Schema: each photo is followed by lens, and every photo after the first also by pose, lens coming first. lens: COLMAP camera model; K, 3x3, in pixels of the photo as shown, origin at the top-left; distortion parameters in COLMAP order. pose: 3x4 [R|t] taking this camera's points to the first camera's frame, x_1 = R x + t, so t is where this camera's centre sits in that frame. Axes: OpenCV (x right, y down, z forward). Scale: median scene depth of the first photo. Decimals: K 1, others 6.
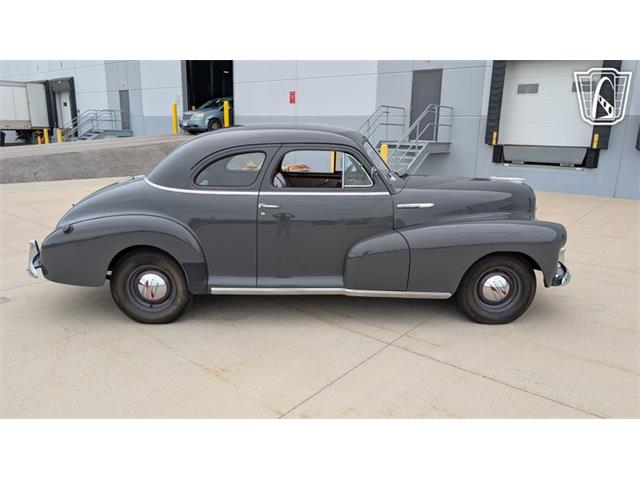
lens RADIAL K [[469.2, 0, 324.5], [0, 469.2, 242.8], [0, 0, 1]] dist [0.025629, -0.023903]
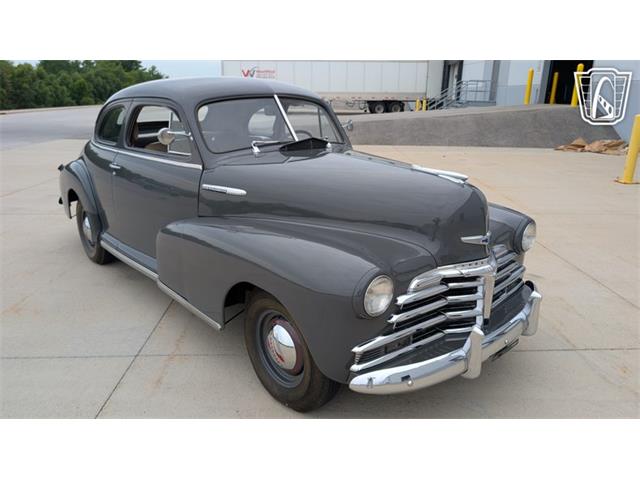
lens RADIAL K [[470.0, 0, 329.0], [0, 470.0, 248.9], [0, 0, 1]] dist [0.019318, -0.023052]
pose [[0.653058, 0.229251, -0.721775, 0.819423], [-0.183242, 0.972594, 0.143120, -0.122040], [0.734804, 0.038794, 0.677169, 0.646484]]
